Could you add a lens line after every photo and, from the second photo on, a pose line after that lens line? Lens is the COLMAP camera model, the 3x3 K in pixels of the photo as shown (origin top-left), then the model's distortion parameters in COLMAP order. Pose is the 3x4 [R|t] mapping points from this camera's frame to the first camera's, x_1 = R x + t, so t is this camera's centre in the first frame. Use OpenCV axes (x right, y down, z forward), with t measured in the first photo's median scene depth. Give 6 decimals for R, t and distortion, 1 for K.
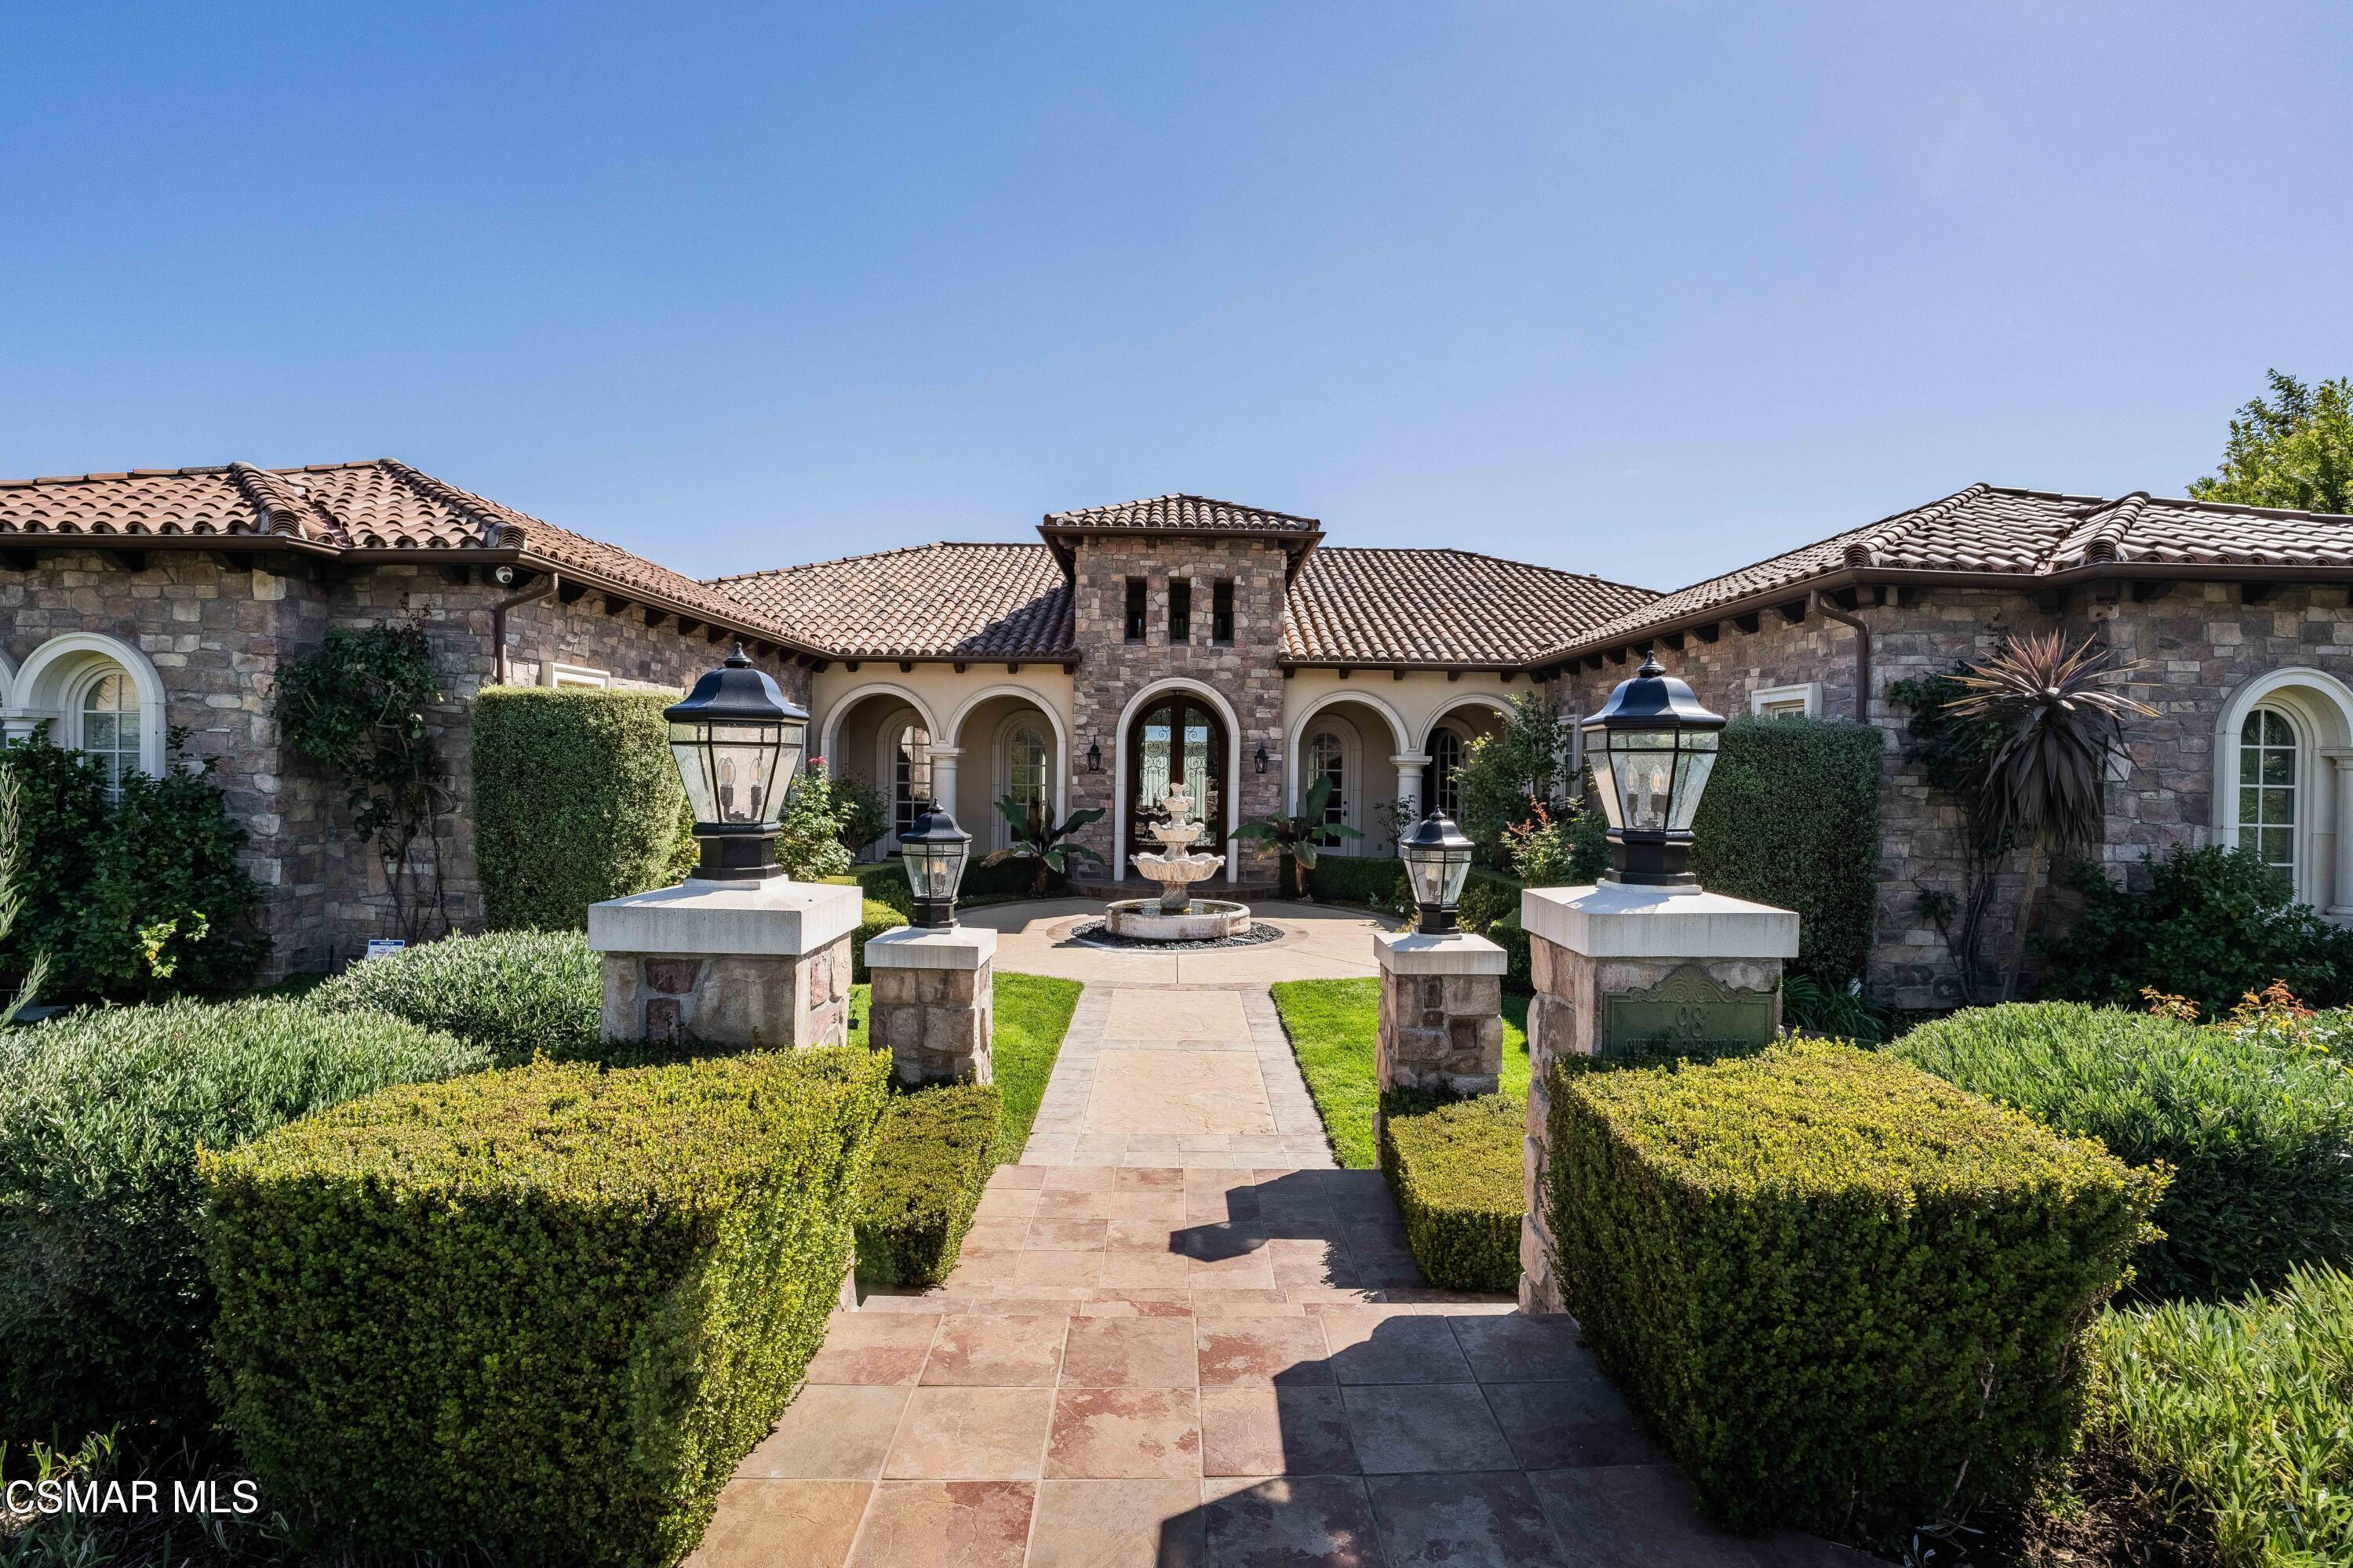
lens RADIAL K [[1068.7, 0, 1175.9], [0, 1068.7, 765.8], [0, 0, 1]] dist [-0.006593, 0.002146]
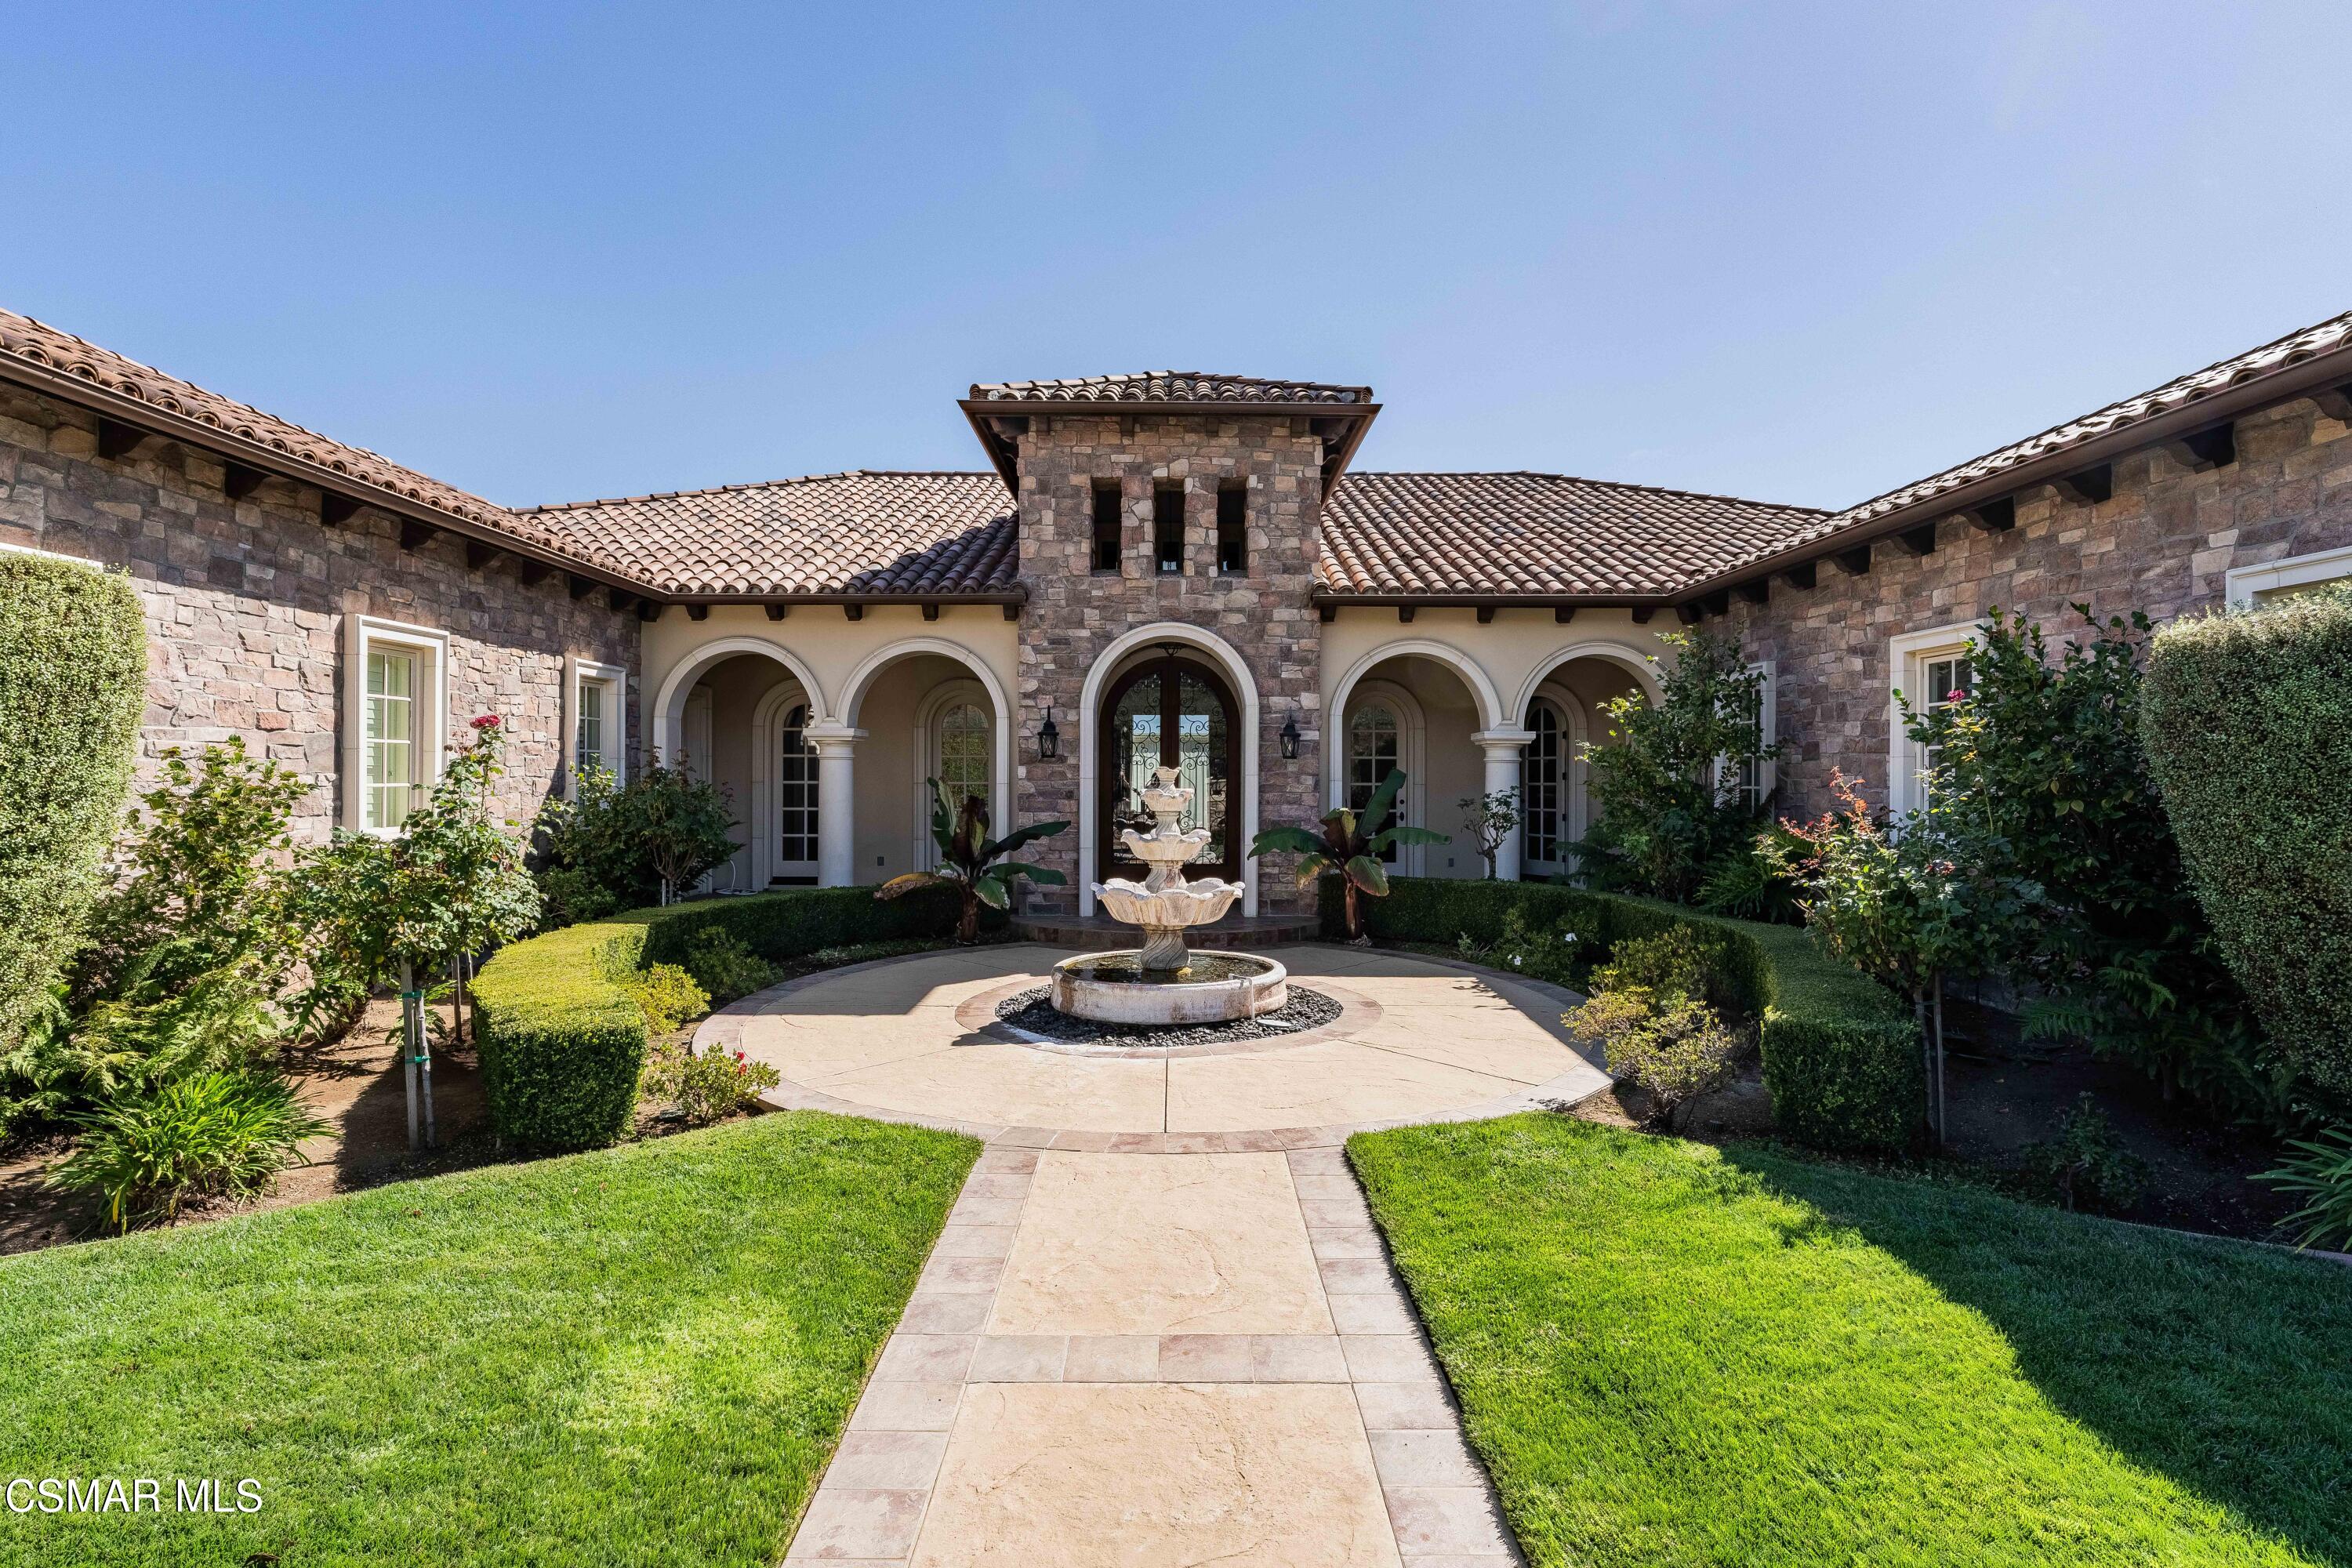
lens RADIAL K [[1110.9, 0, 1177.2], [0, 1110.9, 797.3], [0, 0, 1]] dist [-0.005732, -0.001243]
pose [[0.999918, -0.012701, 0.001729, 0.005095], [0.012664, 0.999721, 0.019917, 0.016599], [-0.001982, -0.019894, 0.999800, 0.277190]]
